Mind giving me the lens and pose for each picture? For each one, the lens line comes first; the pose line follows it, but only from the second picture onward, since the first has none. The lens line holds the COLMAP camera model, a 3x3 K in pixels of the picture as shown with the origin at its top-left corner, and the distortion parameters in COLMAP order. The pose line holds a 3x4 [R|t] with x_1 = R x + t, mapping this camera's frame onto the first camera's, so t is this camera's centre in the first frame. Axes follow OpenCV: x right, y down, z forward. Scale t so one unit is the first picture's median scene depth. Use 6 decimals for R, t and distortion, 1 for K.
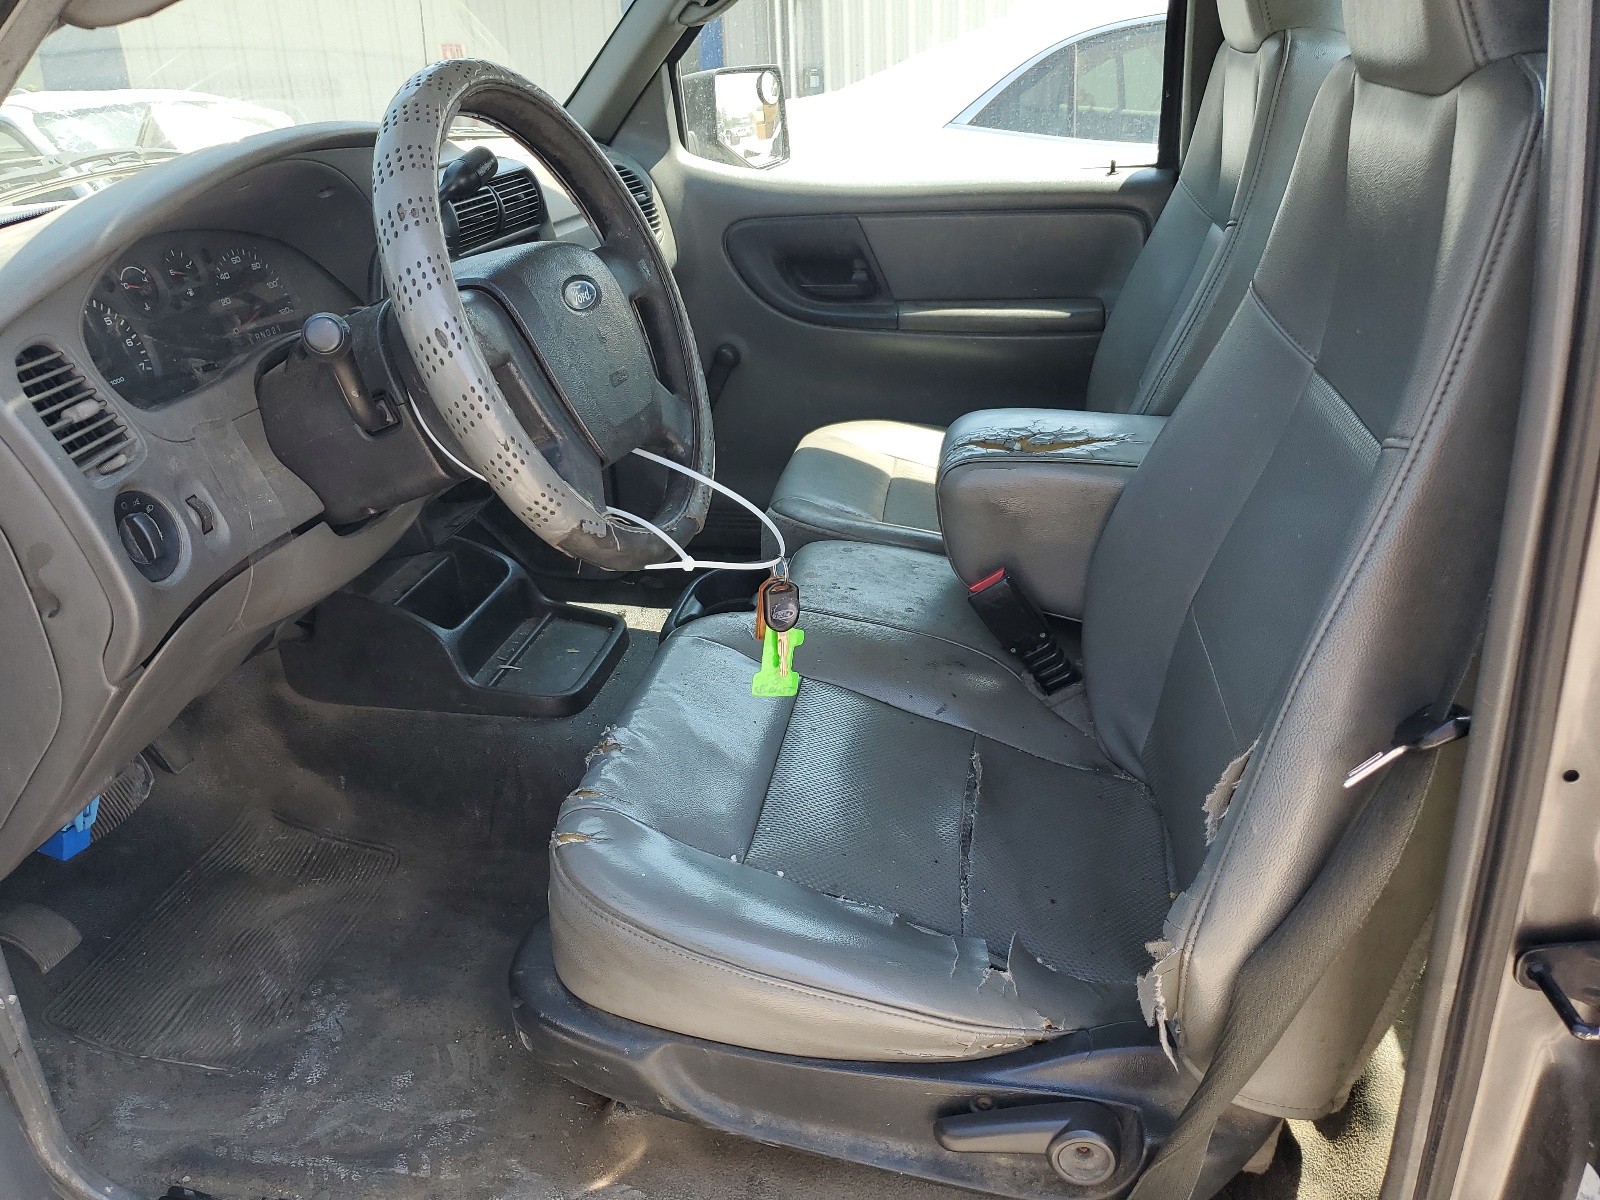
lens RADIAL K [[1214.0, 0, 800.1], [0, 1214.0, 604.4], [0, 0, 1]] dist [-0.001026, 0.013718]
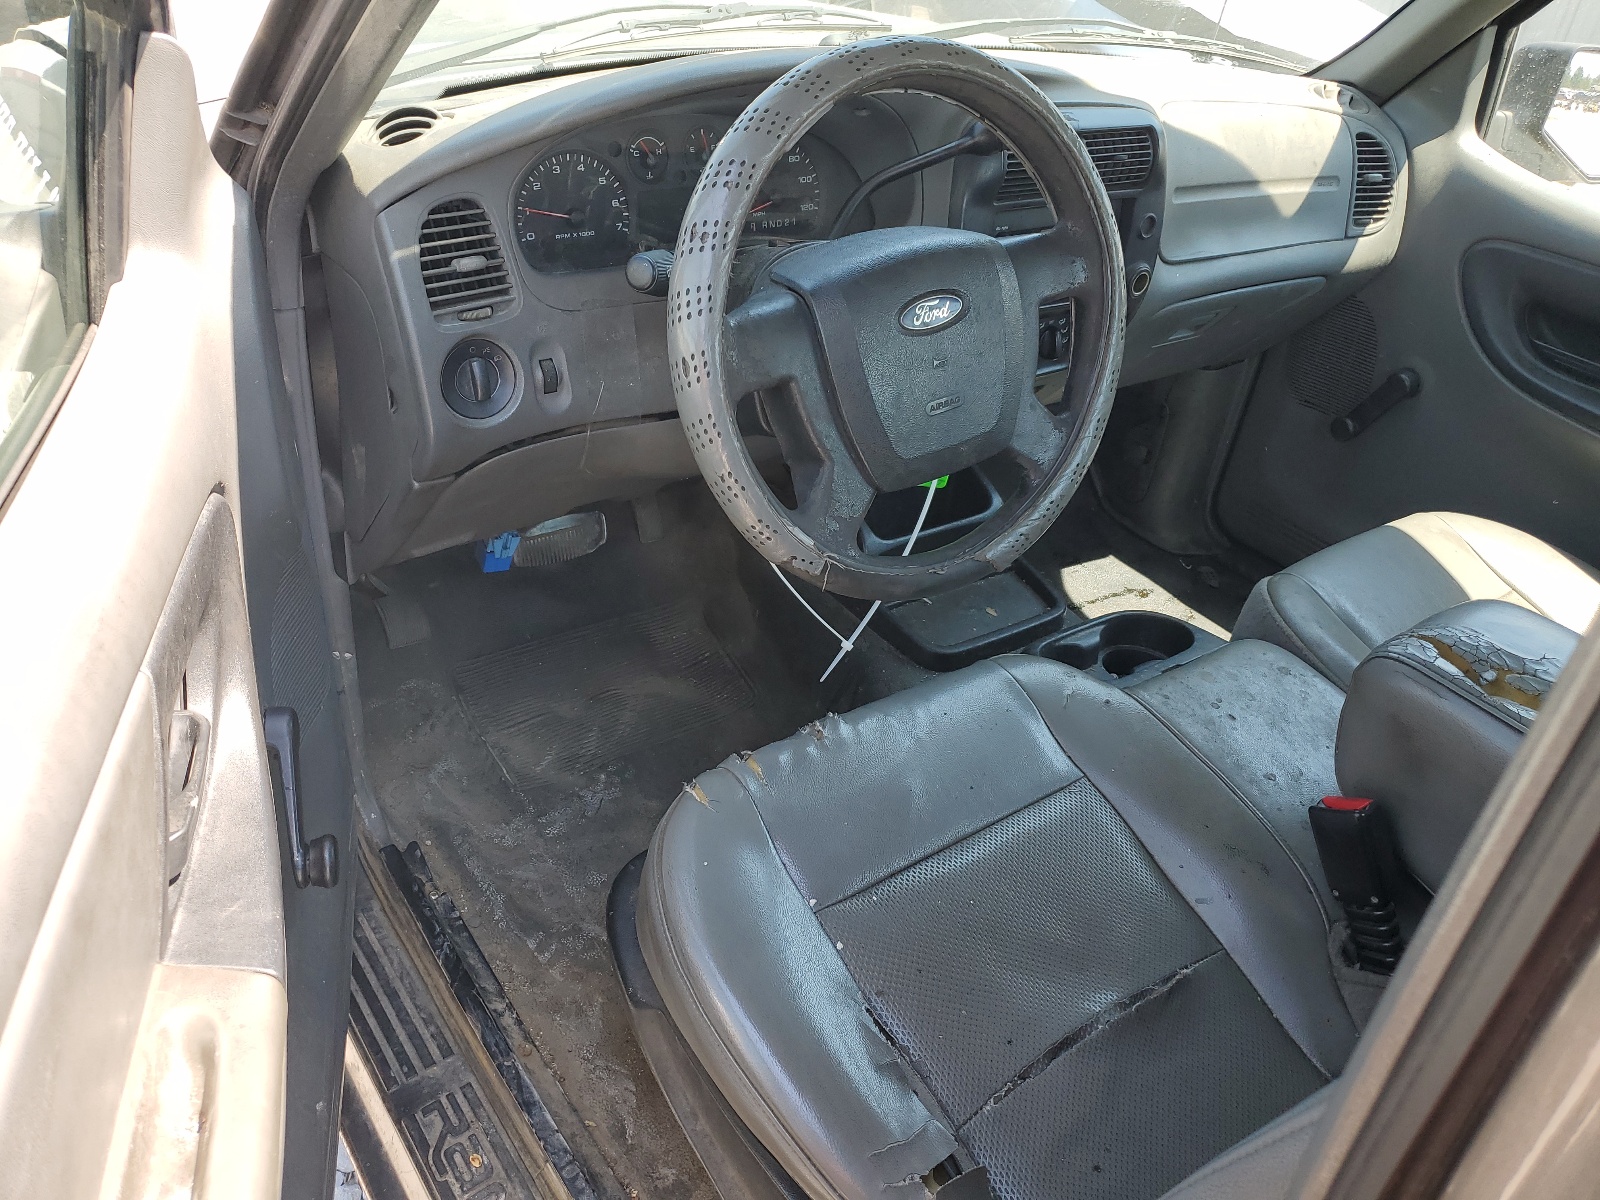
lens RADIAL K [[1214.0, 0, 798.3], [0, 1214.0, 595.5], [0, 0, 1]] dist [-0.001026, 0.013718]
pose [[0.718383, 0.482255, -0.501354, 0.261792], [-0.420745, 0.875149, 0.238930, -0.201422], [0.553985, 0.039299, 0.831599, 0.146848]]
